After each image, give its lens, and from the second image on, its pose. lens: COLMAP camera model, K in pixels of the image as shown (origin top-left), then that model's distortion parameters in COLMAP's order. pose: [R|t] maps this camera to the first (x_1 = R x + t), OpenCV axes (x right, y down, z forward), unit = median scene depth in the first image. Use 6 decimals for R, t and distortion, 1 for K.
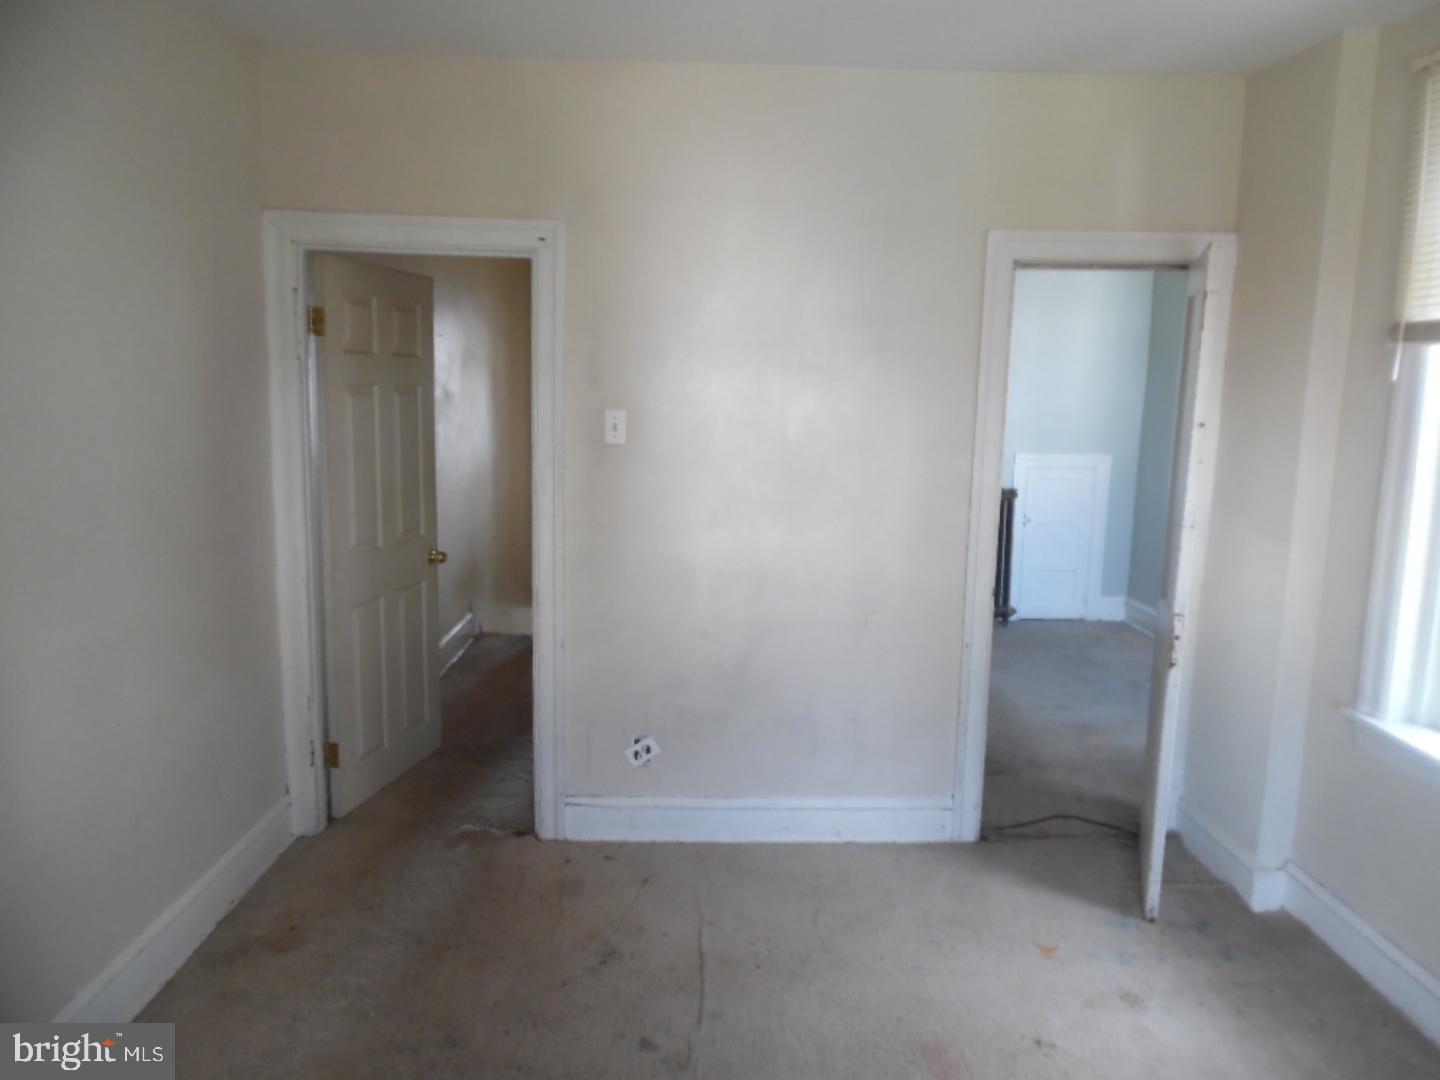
lens RADIAL K [[1022.9, 0, 720.0], [0, 1022.9, 540.0], [0, 0, 1]] dist [-0.008038, 0.006398]
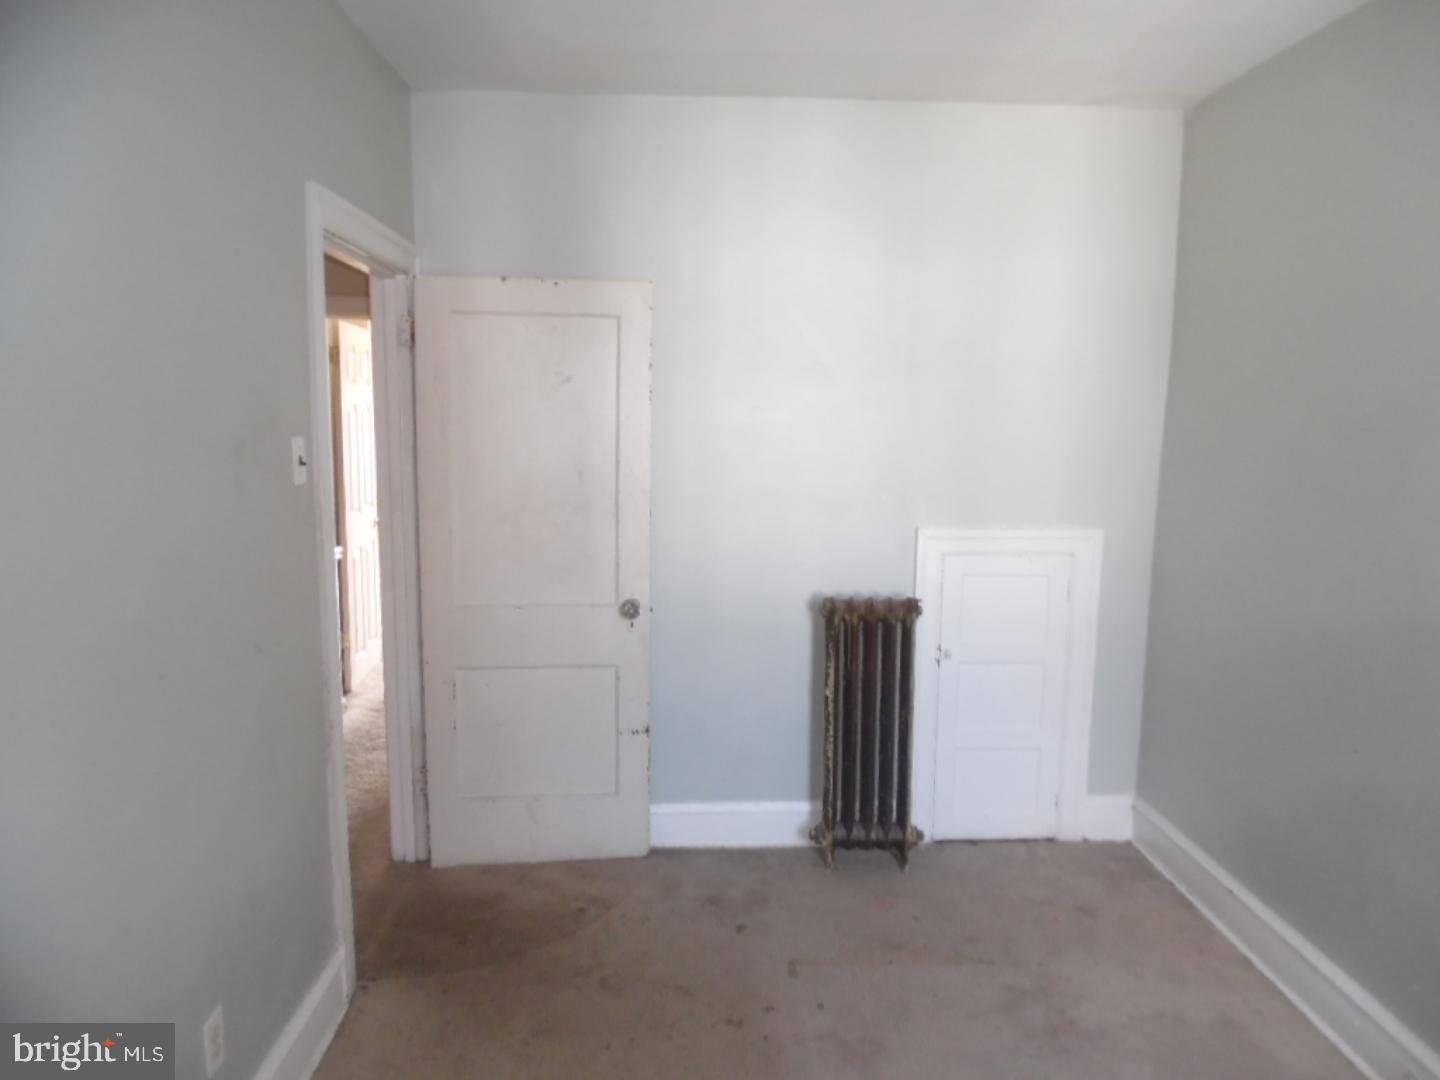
lens RADIAL K [[1022.9, 0, 720.0], [0, 1022.9, 540.0], [0, 0, 1]] dist [-0.008038, 0.006398]
pose [[0.999797, -0.007394, 0.018743, 0.337453], [0.007753, 0.999786, -0.019166, -0.130092], [-0.018598, 0.019308, 0.999641, 0.916732]]
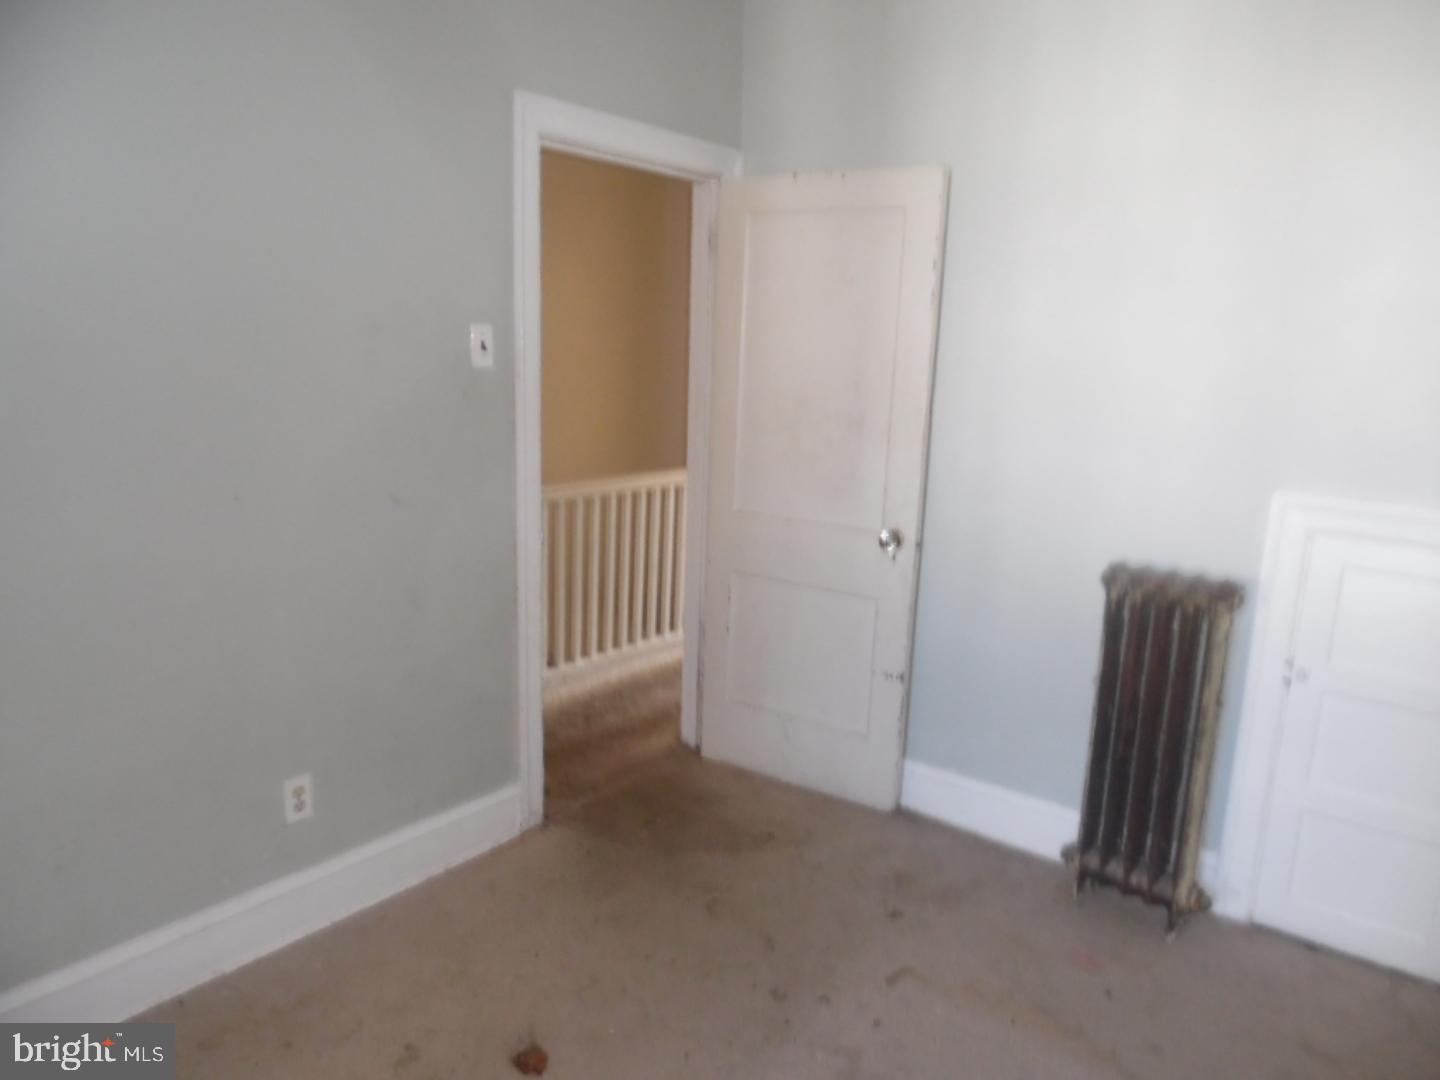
lens RADIAL K [[1017.2, 0, 714.6], [0, 1017.2, 536.8], [0, 0, 1]] dist [-0.001505, -0.029412]
pose [[0.762949, 0.139798, -0.631162, 0.689962], [-0.120084, 0.989993, 0.074119, -0.132493], [0.635208, 0.019243, 0.772102, 1.115623]]
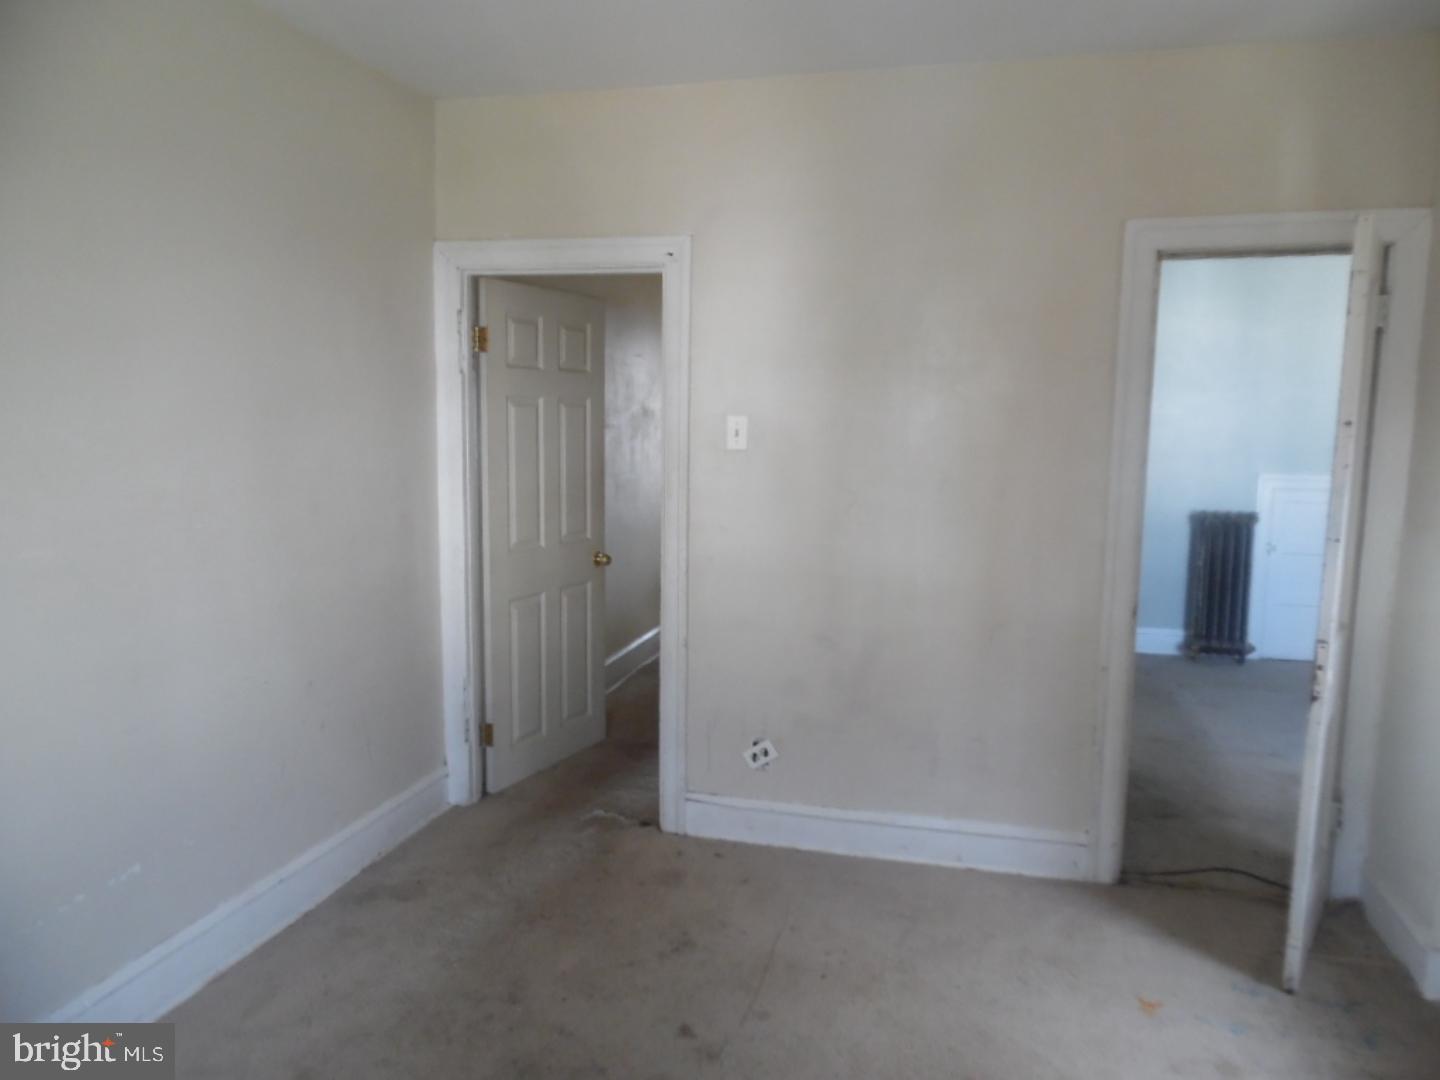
lens RADIAL K [[1018.7, 0, 717.9], [0, 1018.7, 538.3], [0, 0, 1]] dist [-0.005590, -0.007903]
pose [[0.959245, 0.025084, -0.281462, 0.161259], [-0.033560, 0.999116, -0.025334, 0.020746], [0.280577, 0.033747, 0.959238, 0.016746]]
